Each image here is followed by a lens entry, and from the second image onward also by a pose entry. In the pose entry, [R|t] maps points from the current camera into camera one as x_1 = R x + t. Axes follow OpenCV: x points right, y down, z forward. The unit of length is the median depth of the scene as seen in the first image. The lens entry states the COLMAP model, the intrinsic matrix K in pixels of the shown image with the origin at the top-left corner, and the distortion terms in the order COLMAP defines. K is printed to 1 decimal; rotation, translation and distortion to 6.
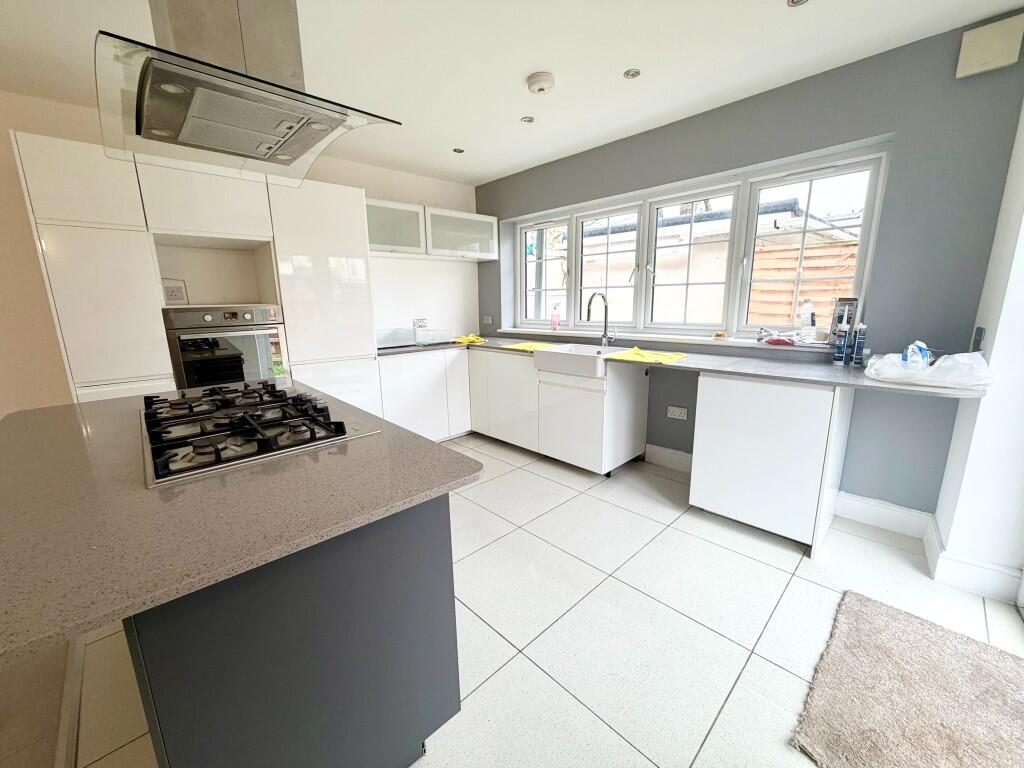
lens RADIAL K [[407.8, 0, 512.0], [0, 407.8, 384.0], [0, 0, 1]] dist [-0.000383, 0.000024]
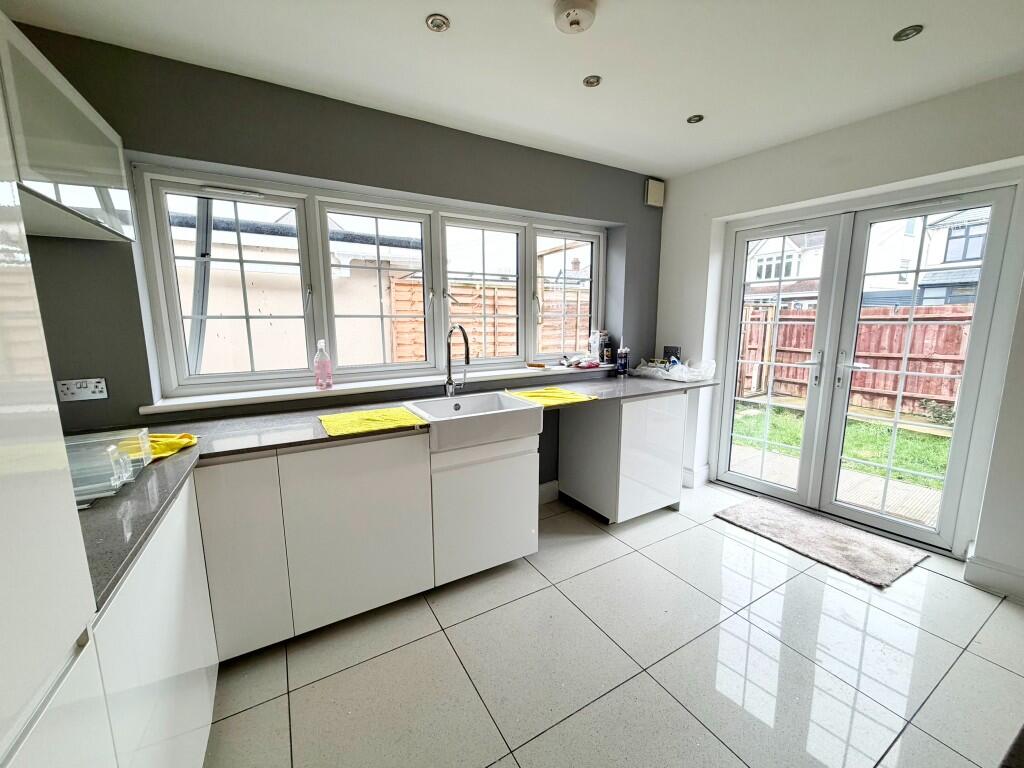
lens RADIAL K [[407.8, 0, 512.0], [0, 407.8, 384.0], [0, 0, 1]] dist [-0.000383, 0.000024]
pose [[0.240964, -0.136681, 0.960861, -0.506600], [0.198960, 0.975964, 0.088934, -0.176859], [-0.949922, 0.169743, 0.262366, 0.778194]]
